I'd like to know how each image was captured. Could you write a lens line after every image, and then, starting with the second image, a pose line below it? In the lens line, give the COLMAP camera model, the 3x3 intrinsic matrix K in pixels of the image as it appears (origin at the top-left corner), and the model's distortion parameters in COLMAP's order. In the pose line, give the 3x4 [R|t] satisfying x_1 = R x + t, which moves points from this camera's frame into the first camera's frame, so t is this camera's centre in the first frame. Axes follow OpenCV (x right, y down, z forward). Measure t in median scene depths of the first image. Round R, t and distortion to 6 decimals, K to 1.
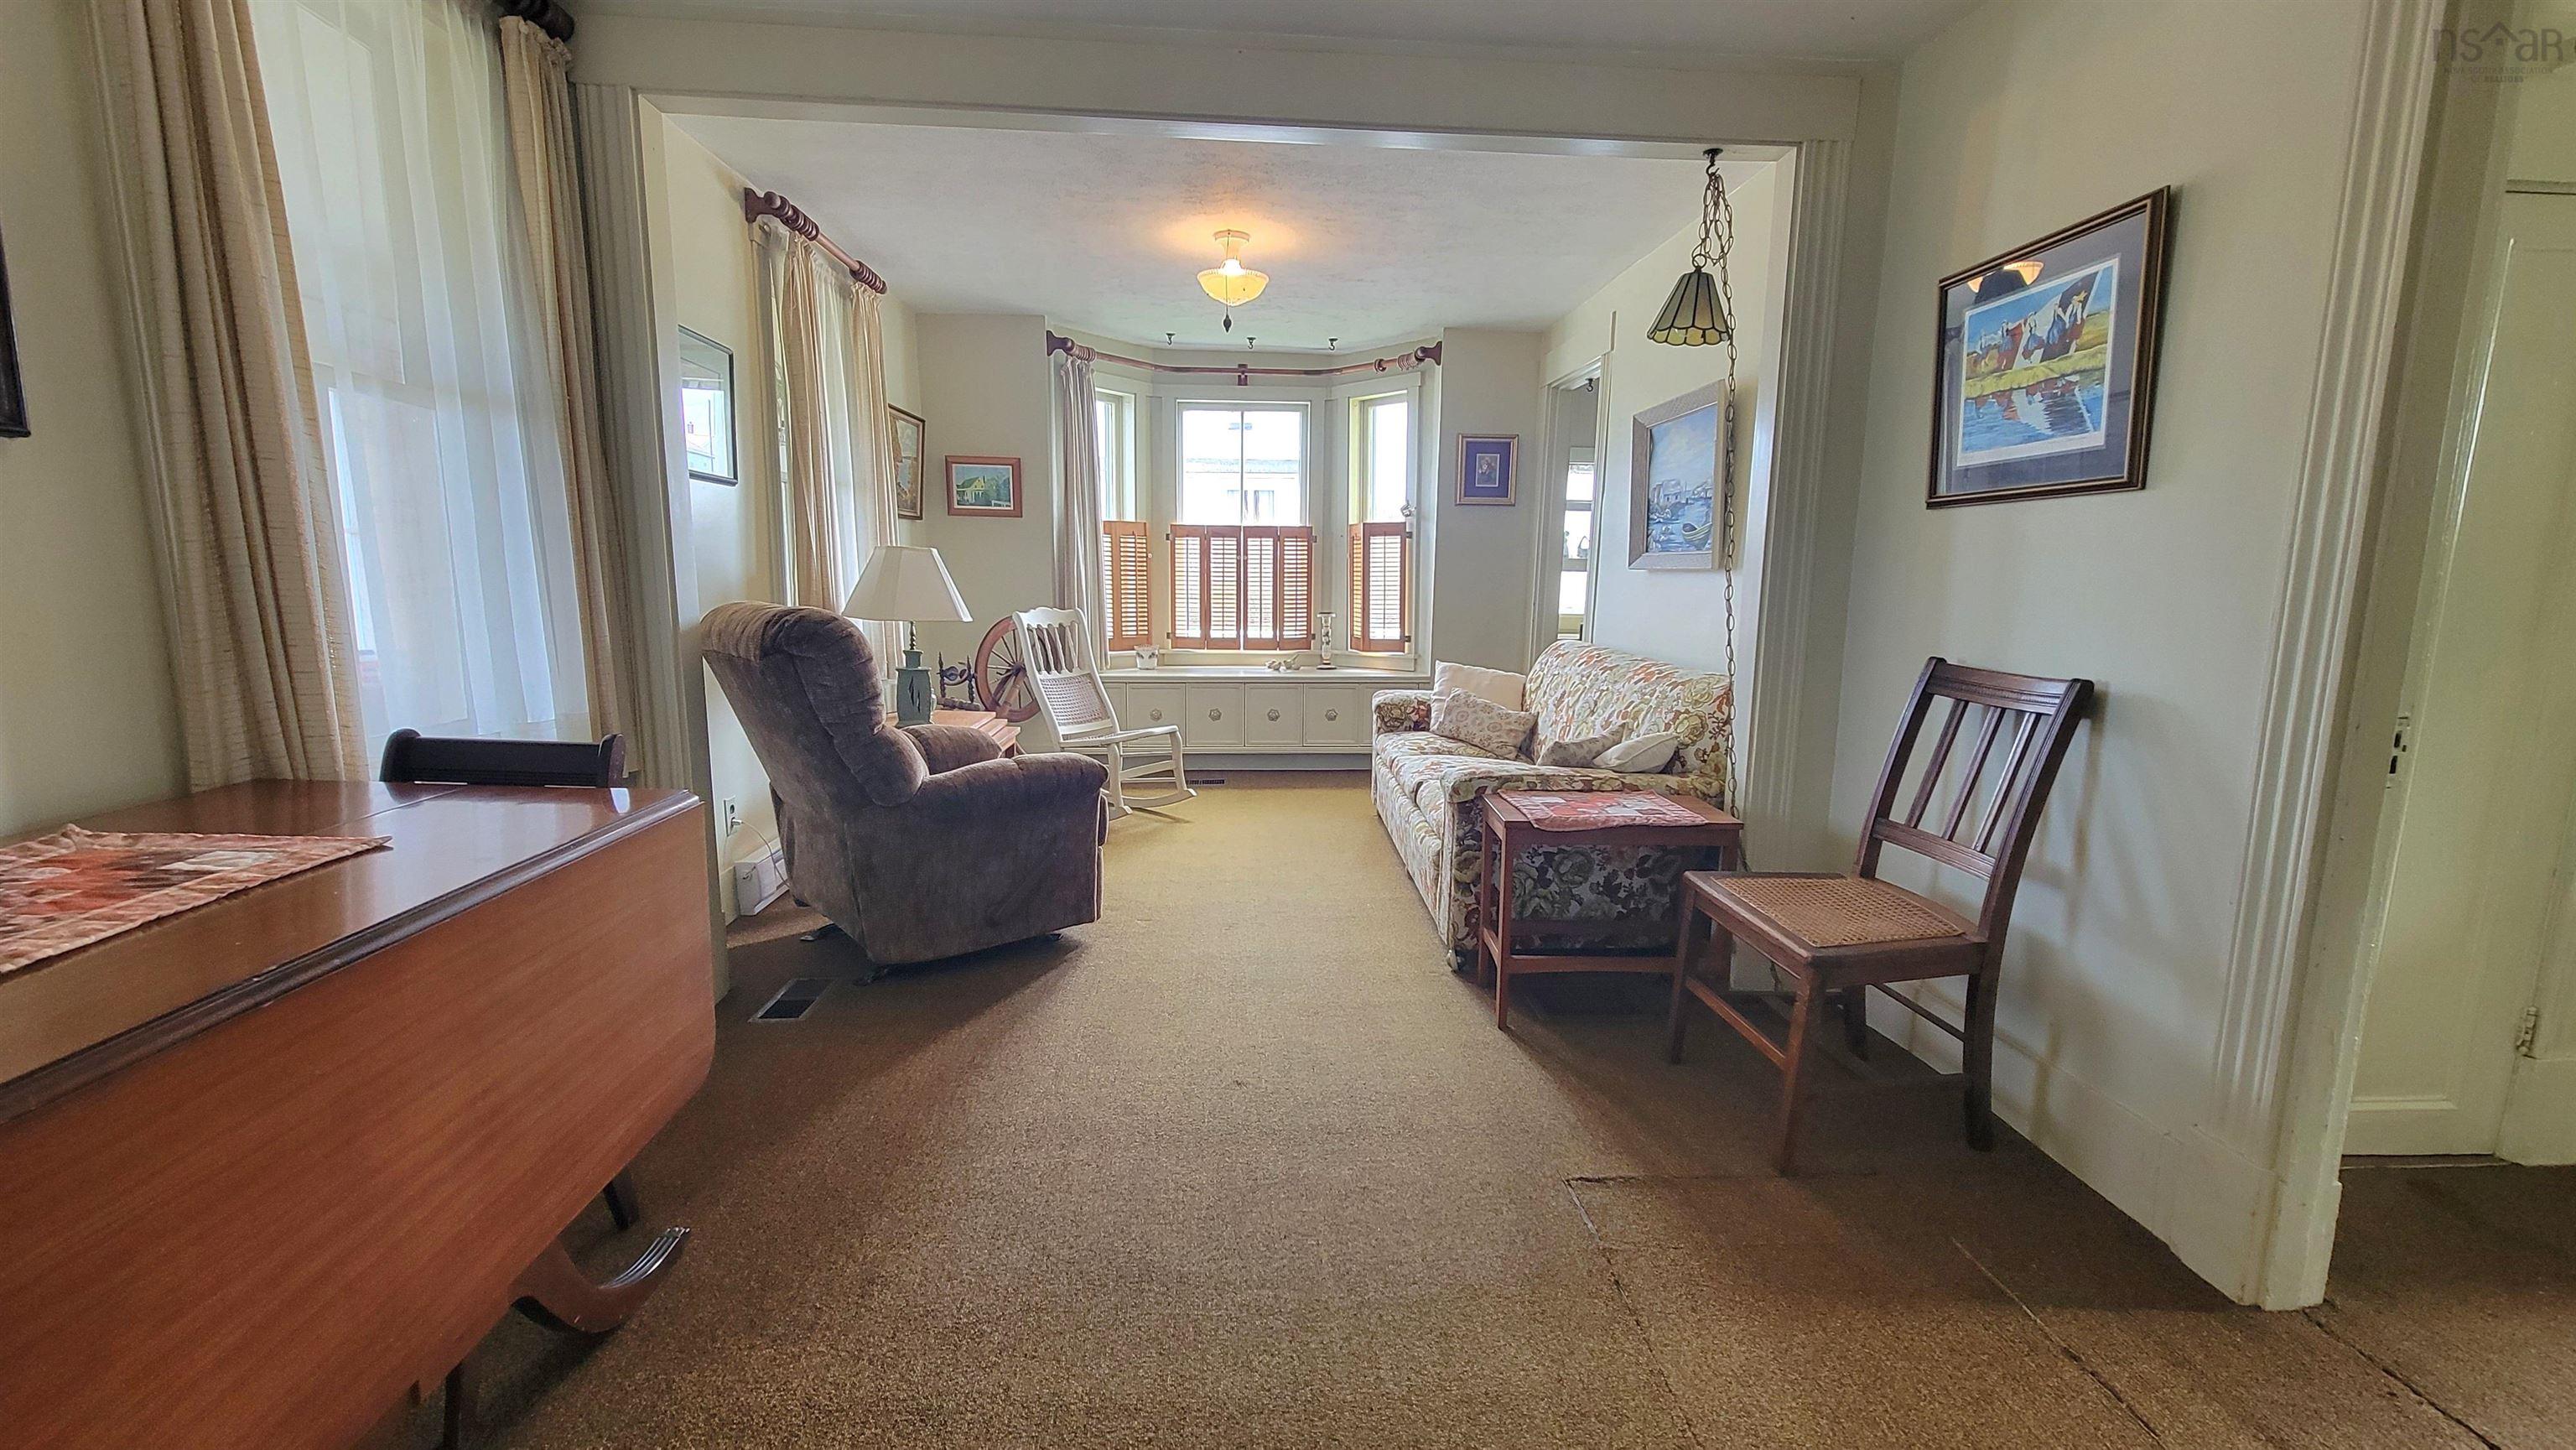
lens RADIAL K [[1068.8, 0, 1293.2], [0, 1068.8, 726.7], [0, 0, 1]] dist [0.011979, 0.000723]
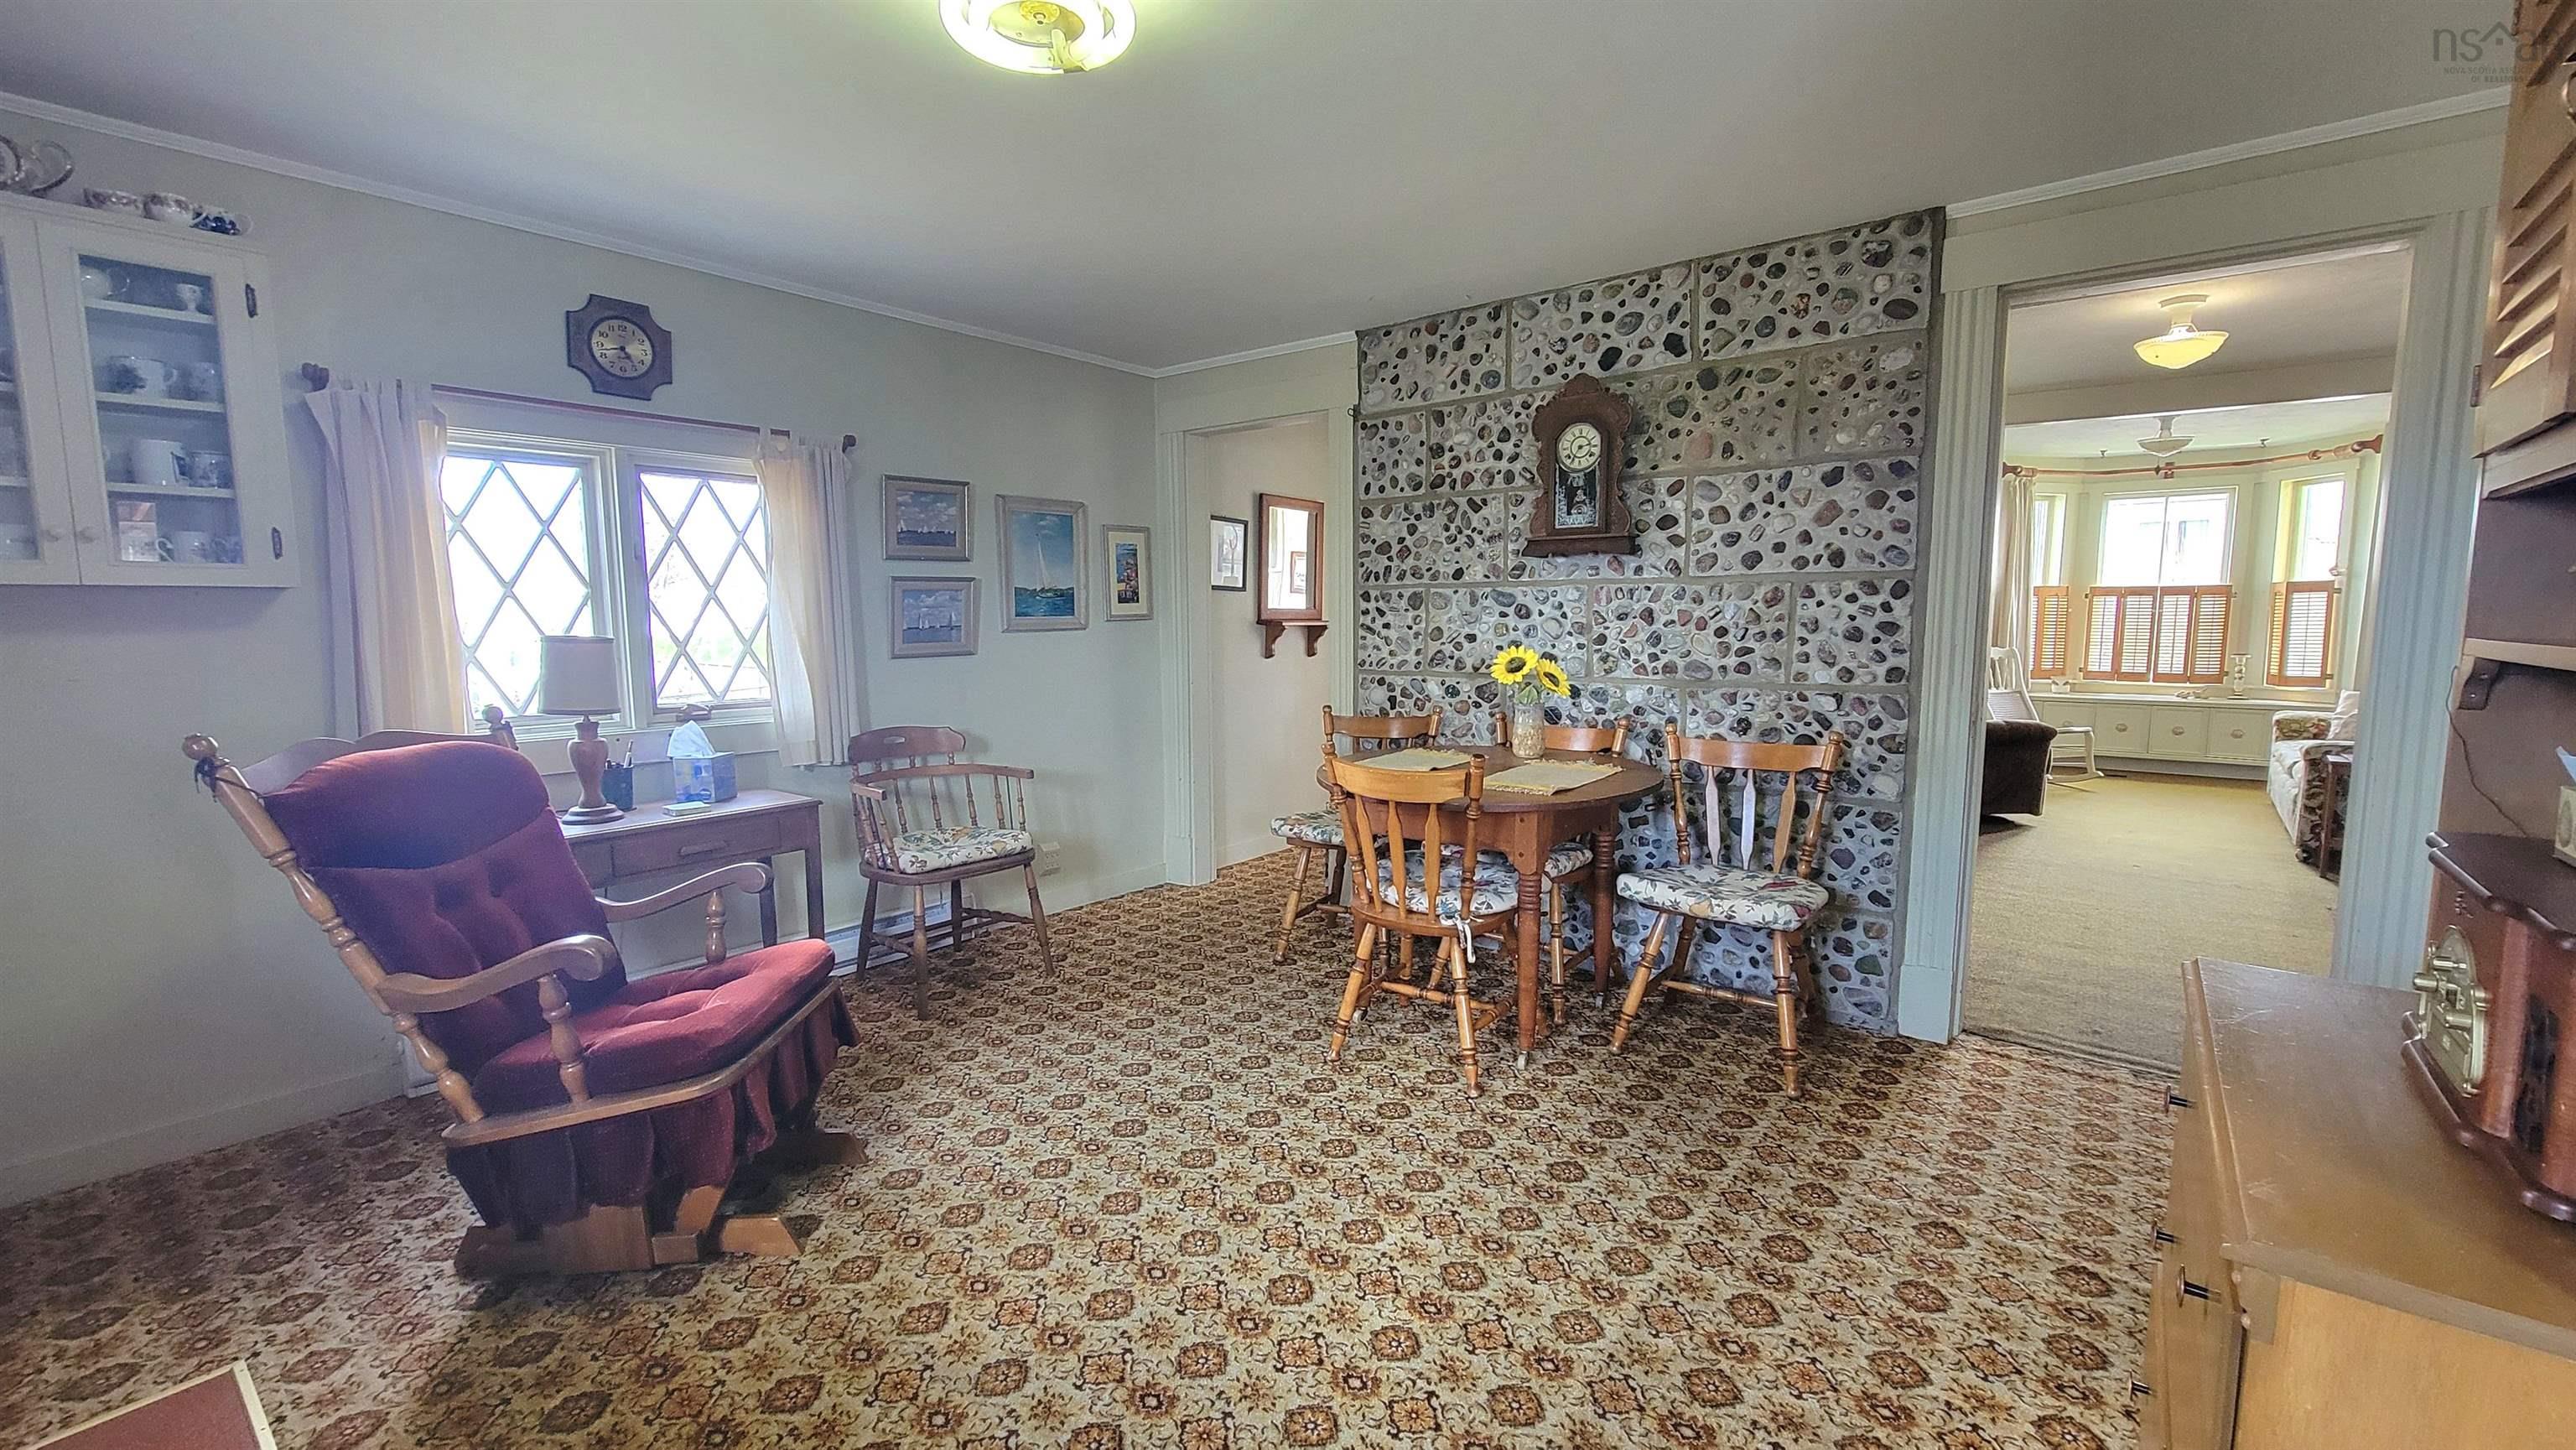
lens RADIAL K [[1068.8, 0, 1308.8], [0, 1068.8, 727.0], [0, 0, 1]] dist [0.011979, 0.000723]
pose [[0.759017, 0.061428, -0.648167, 0.027514], [-0.087763, 0.996106, -0.008370, 0.084800], [0.645129, 0.063238, 0.761452, -0.658830]]
